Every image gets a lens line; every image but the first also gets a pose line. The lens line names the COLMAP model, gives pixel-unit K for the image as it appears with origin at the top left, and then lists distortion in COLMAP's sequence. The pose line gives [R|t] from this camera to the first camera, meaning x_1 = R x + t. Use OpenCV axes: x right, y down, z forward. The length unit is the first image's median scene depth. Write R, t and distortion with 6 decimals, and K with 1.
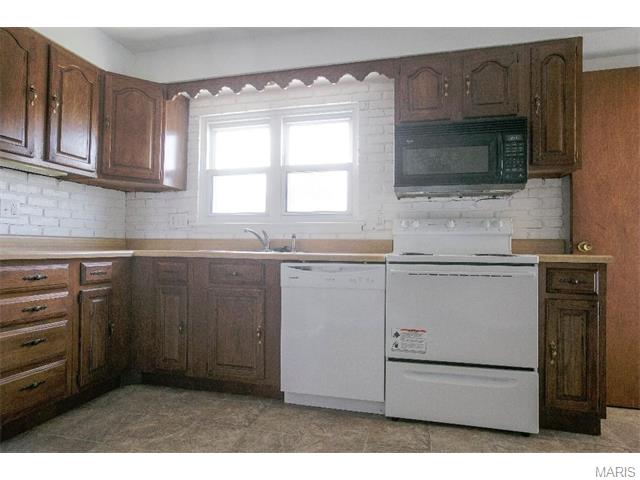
lens RADIAL K [[379.9, 0, 320.9], [0, 379.9, 242.4], [0, 0, 1]] dist [-0.006285, 0.005397]
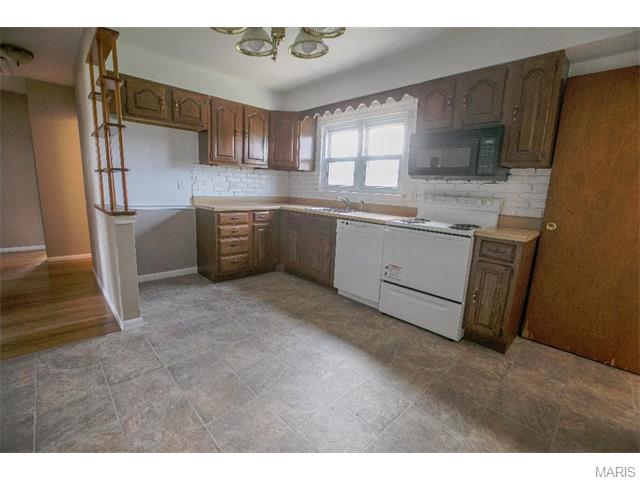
lens RADIAL K [[293.7, 0, 318.3], [0, 293.7, 241.0], [0, 0, 1]] dist [-0.026459, -0.000047]
pose [[0.846009, 0.120035, -0.519481, 0.519577], [-0.024498, 0.982050, 0.187022, -0.096886], [0.532606, -0.145496, 0.833764, -0.211776]]
